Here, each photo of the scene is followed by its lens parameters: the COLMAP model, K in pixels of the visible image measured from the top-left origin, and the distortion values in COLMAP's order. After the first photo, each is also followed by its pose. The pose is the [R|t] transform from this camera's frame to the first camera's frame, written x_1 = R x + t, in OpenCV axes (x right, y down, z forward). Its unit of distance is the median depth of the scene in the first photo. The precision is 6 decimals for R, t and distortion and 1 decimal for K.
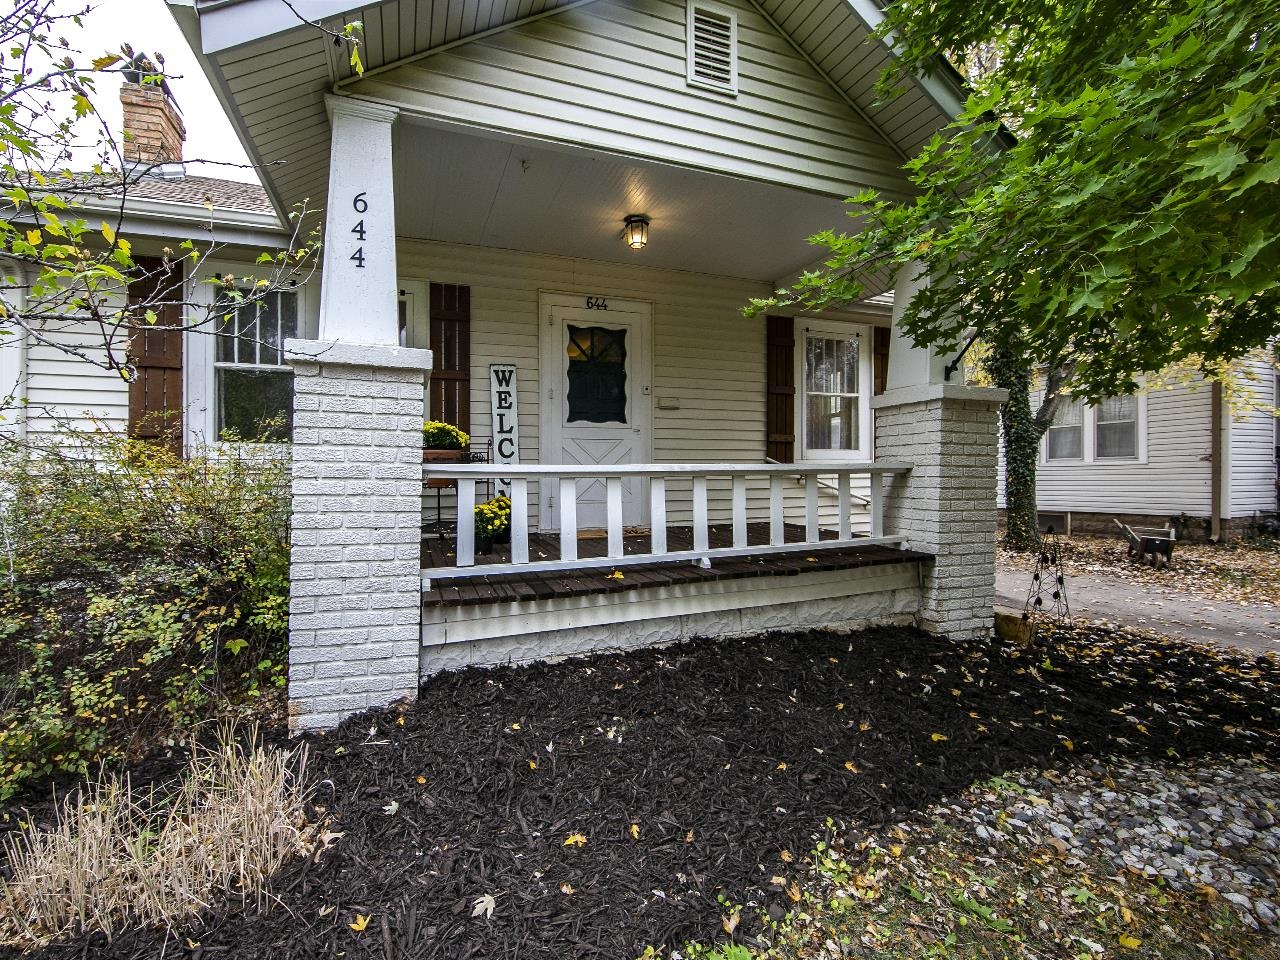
lens RADIAL K [[514.1, 0, 642.1], [0, 514.1, 467.5], [0, 0, 1]] dist [-0.010642, 0.000191]
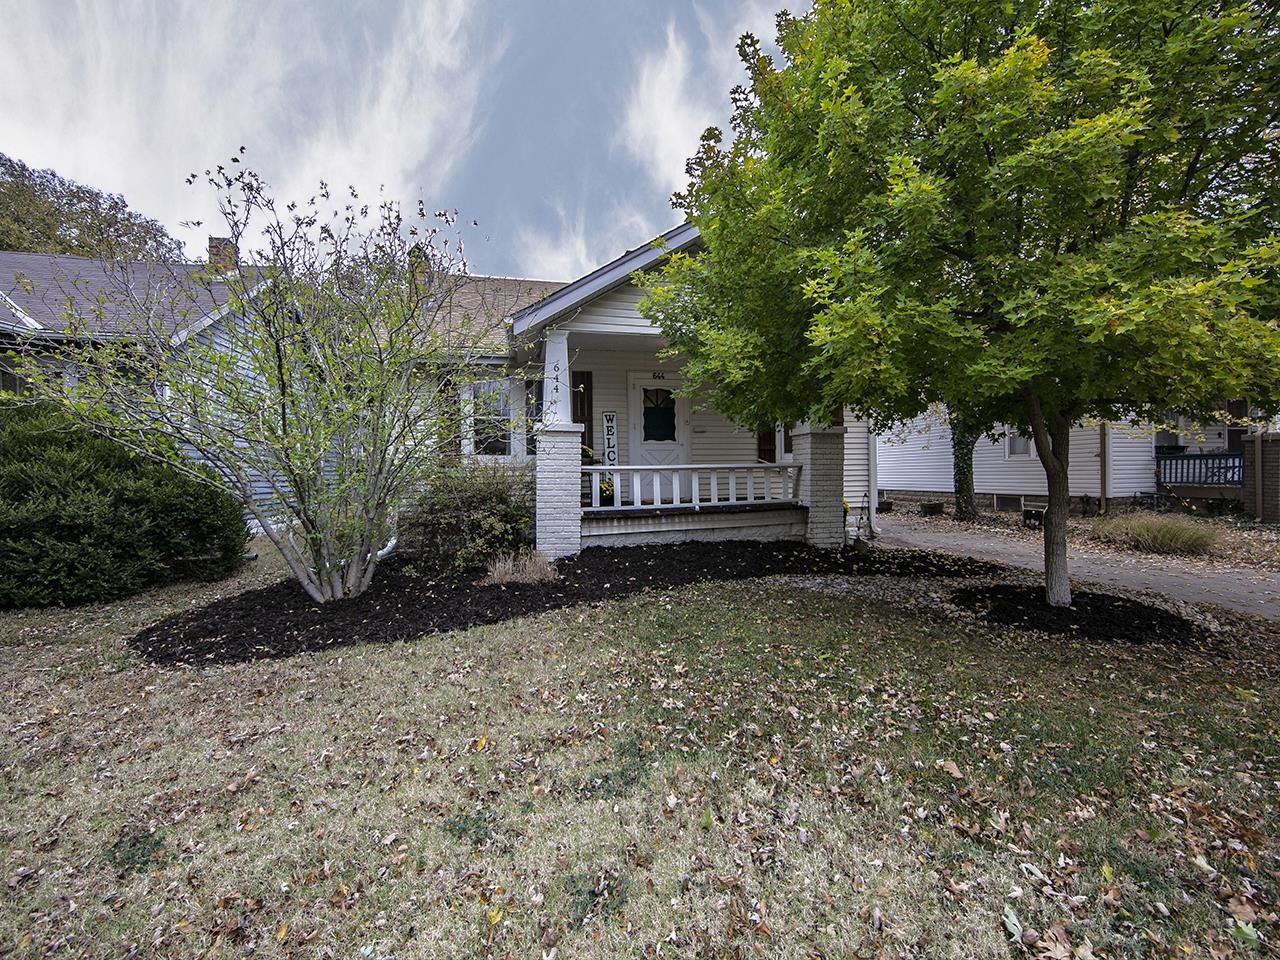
lens RADIAL K [[514.1, 0, 640.6], [0, 514.1, 475.9], [0, 0, 1]] dist [-0.010642, 0.000191]
pose [[0.979684, -0.005526, -0.200472, 0.312549], [0.010711, 0.999635, 0.024789, -0.015906], [0.200262, -0.026433, 0.979386, -1.184864]]
